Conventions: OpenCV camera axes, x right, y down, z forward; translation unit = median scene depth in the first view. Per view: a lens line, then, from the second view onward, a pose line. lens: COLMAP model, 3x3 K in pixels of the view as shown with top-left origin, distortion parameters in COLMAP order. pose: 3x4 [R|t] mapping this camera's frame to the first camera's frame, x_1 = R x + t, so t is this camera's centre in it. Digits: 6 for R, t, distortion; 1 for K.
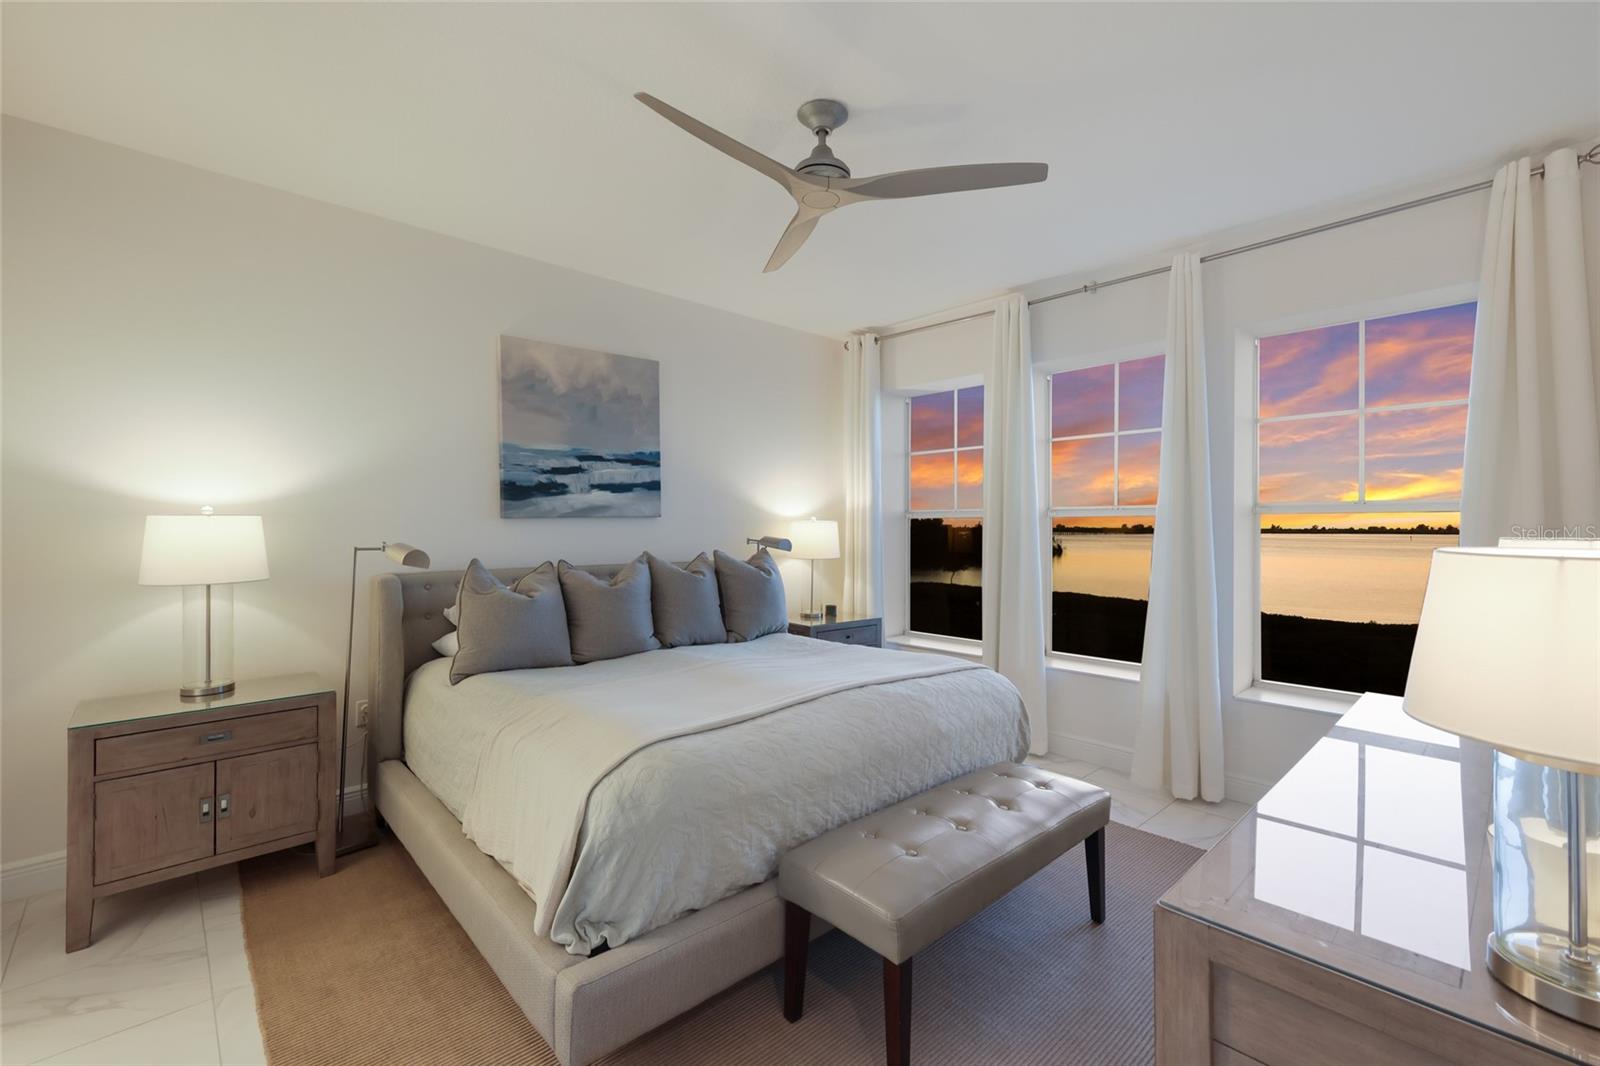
lens RADIAL K [[695.6, 0, 795.5], [0, 695.6, 530.1], [0, 0, 1]] dist [0.008119, -0.000937]
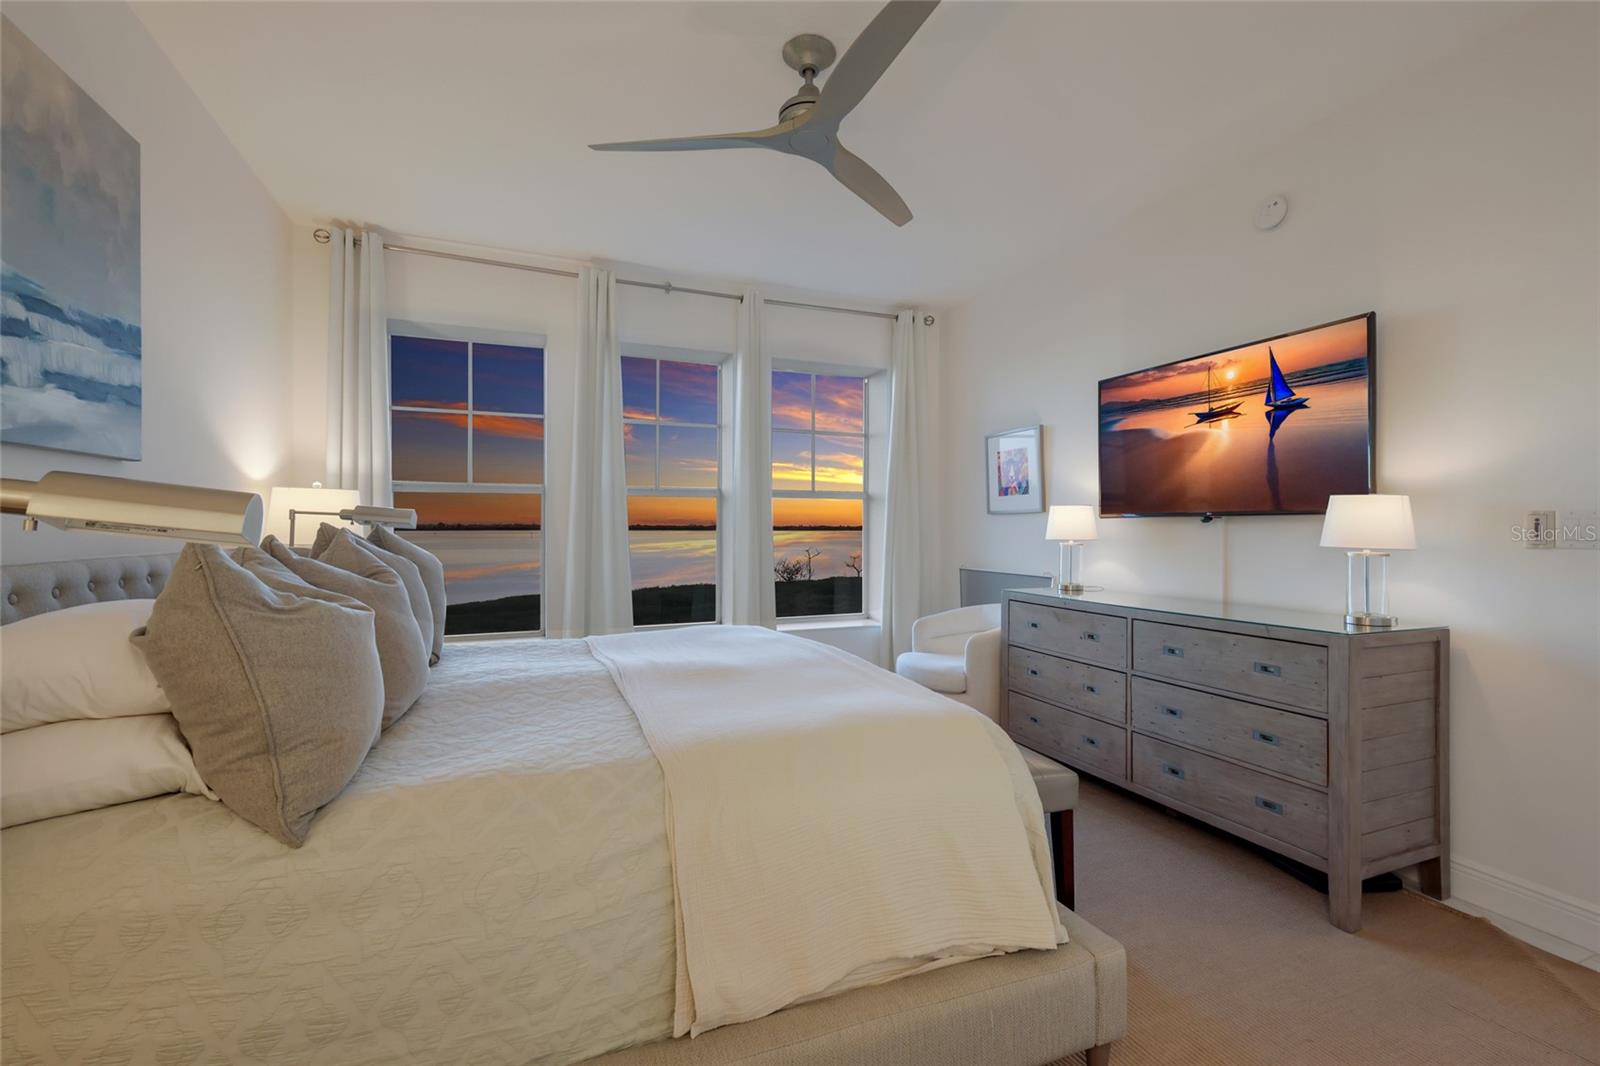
lens RADIAL K [[695.6, 0, 807.6], [0, 695.6, 529.3], [0, 0, 1]] dist [0.008119, -0.000937]
pose [[0.365950, 0.002675, 0.930631, -0.499301], [-0.003058, 0.999994, -0.001672, 0.029195], [-0.930630, -0.002234, 0.365955, 0.394650]]
